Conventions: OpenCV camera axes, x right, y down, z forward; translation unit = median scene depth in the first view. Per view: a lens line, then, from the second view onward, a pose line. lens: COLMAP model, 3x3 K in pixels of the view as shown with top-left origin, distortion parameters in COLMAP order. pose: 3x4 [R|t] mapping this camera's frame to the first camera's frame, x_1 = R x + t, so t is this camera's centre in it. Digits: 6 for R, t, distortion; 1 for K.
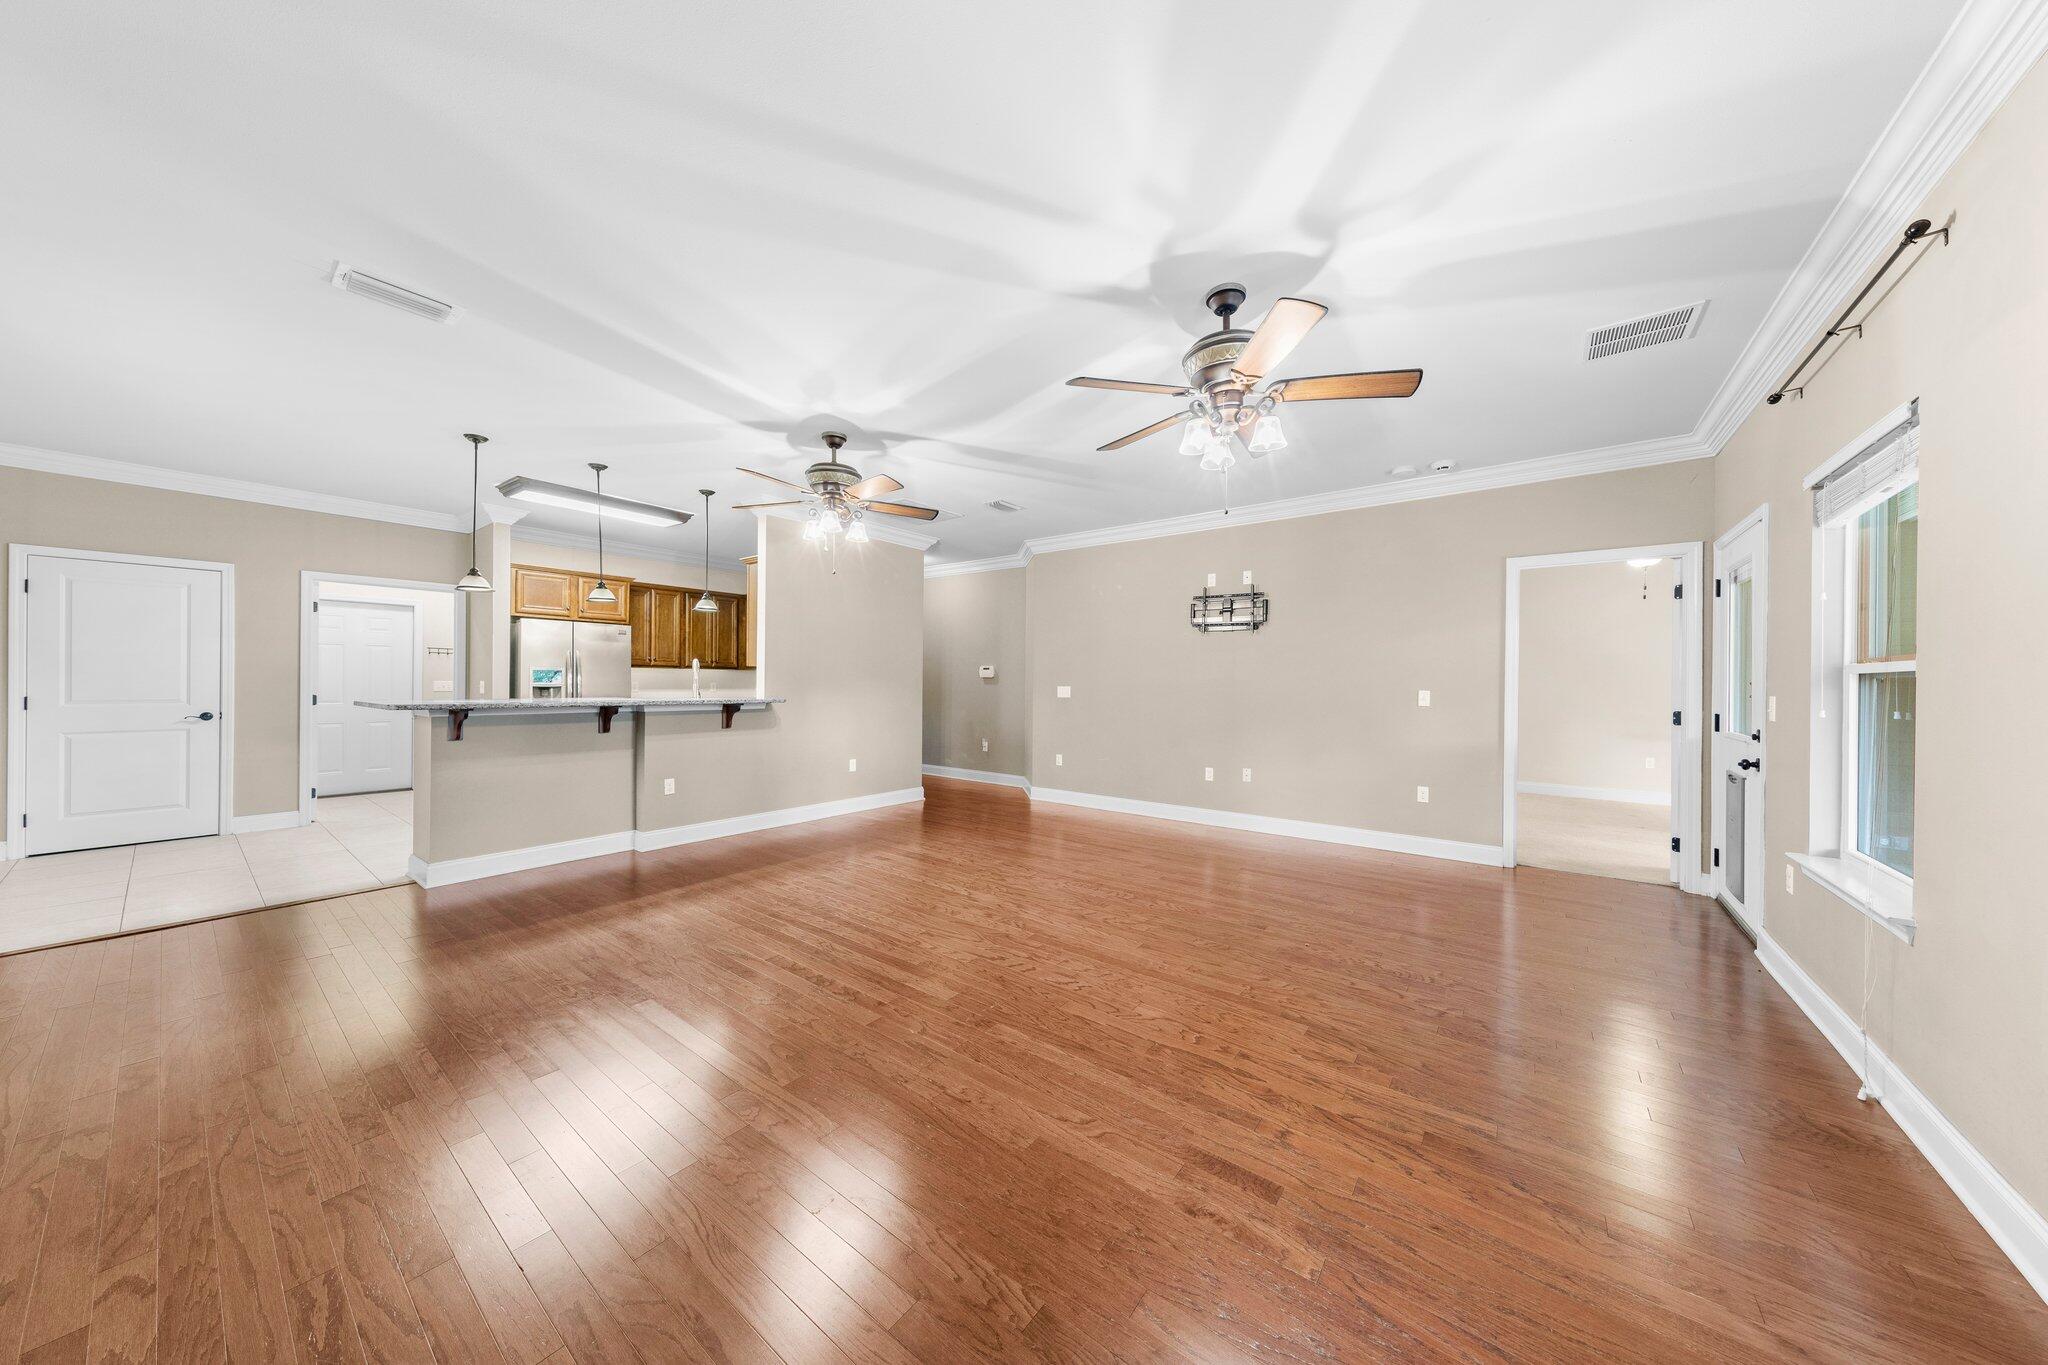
lens RADIAL K [[650.9, 0, 1024.0], [0, 650.9, 682.5], [0, 0, 1]] dist [0.005729, -0.000101]
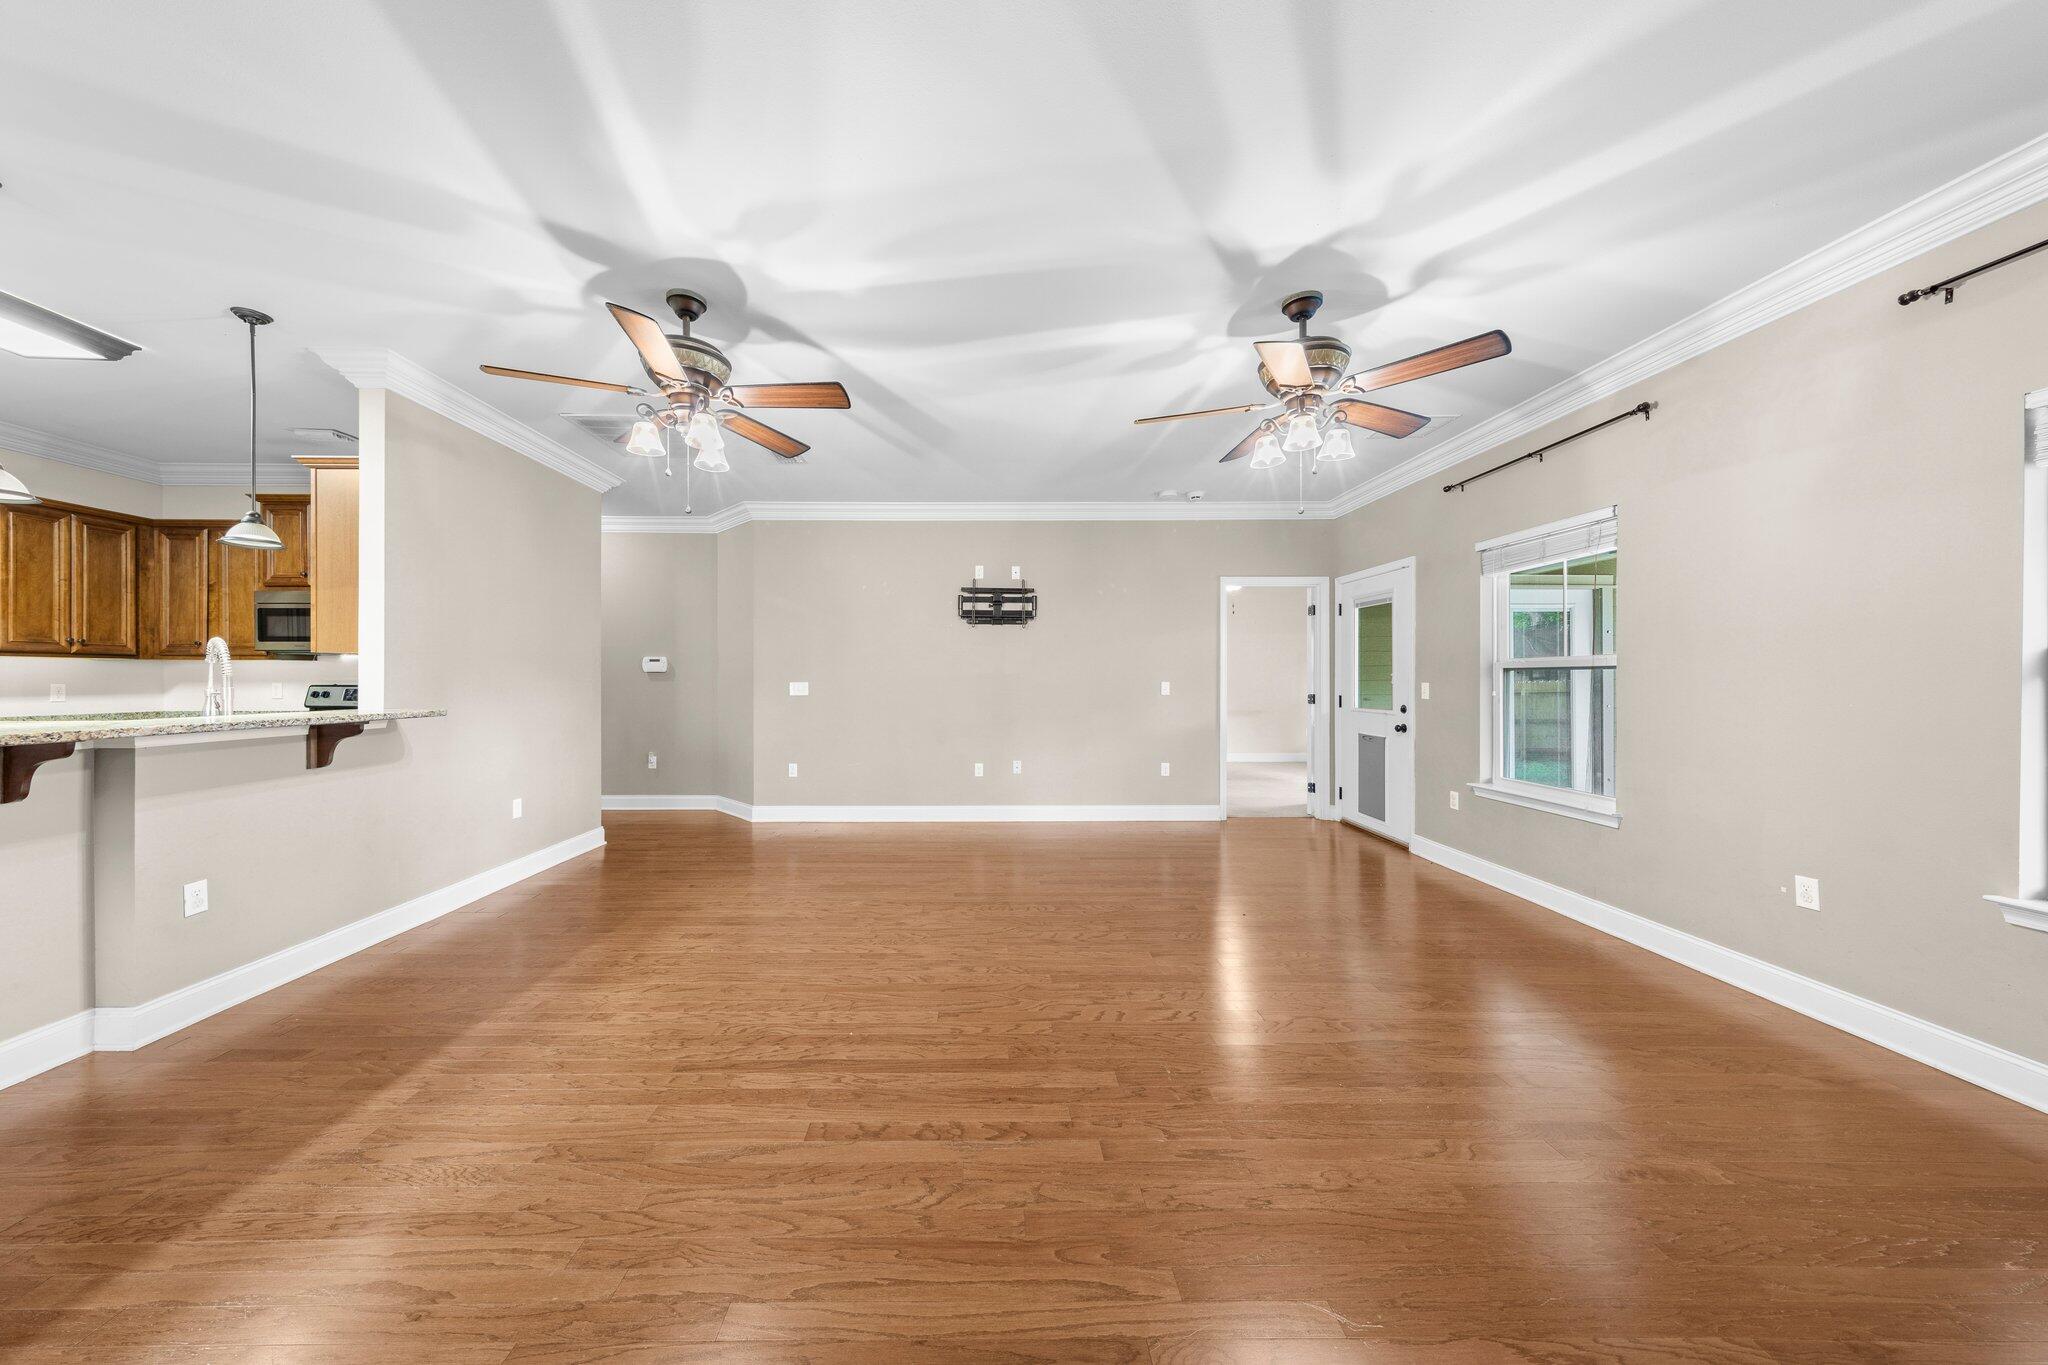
lens RADIAL K [[663.8, 0, 987.4], [0, 663.8, 676.4], [0, 0, 1]] dist [0.006149, -0.000093]
pose [[0.791036, -0.007064, 0.611729, -0.454304], [0.007045, 0.999972, 0.002438, -0.003545], [-0.611729, 0.002381, 0.791064, 0.289644]]
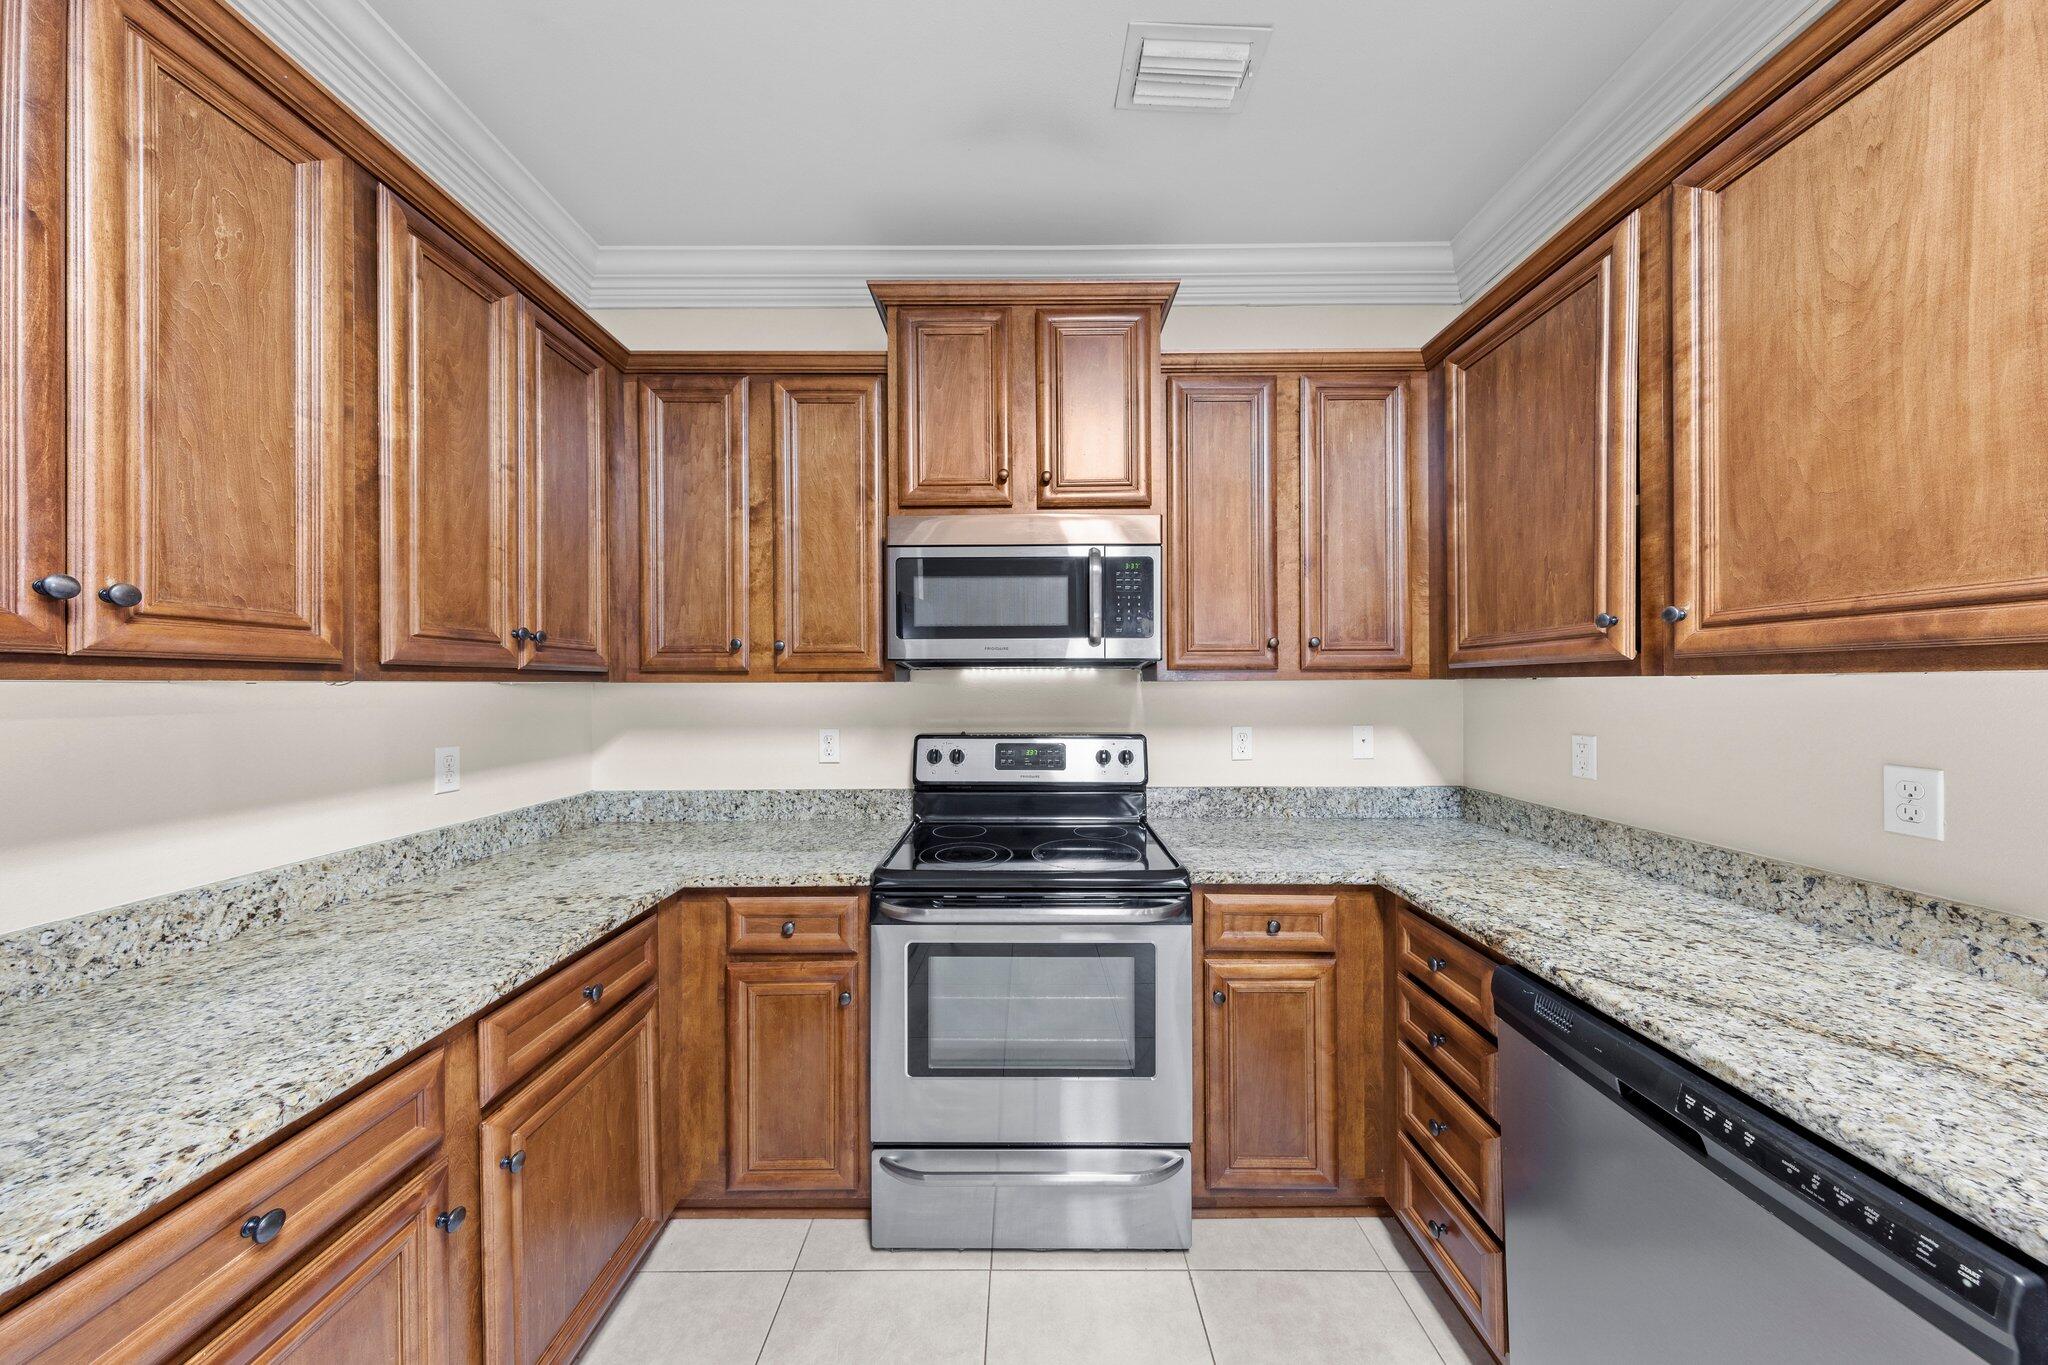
lens RADIAL K [[647.0, 0, 1023.2], [0, 647.0, 683.4], [0, 0, 1]] dist [0.006822, -0.001471]
pose [[0.794629, -0.010986, 0.606996, -0.927880], [0.011946, 0.999926, 0.002460, -0.035797], [-0.606978, 0.005296, 0.794701, 1.487044]]
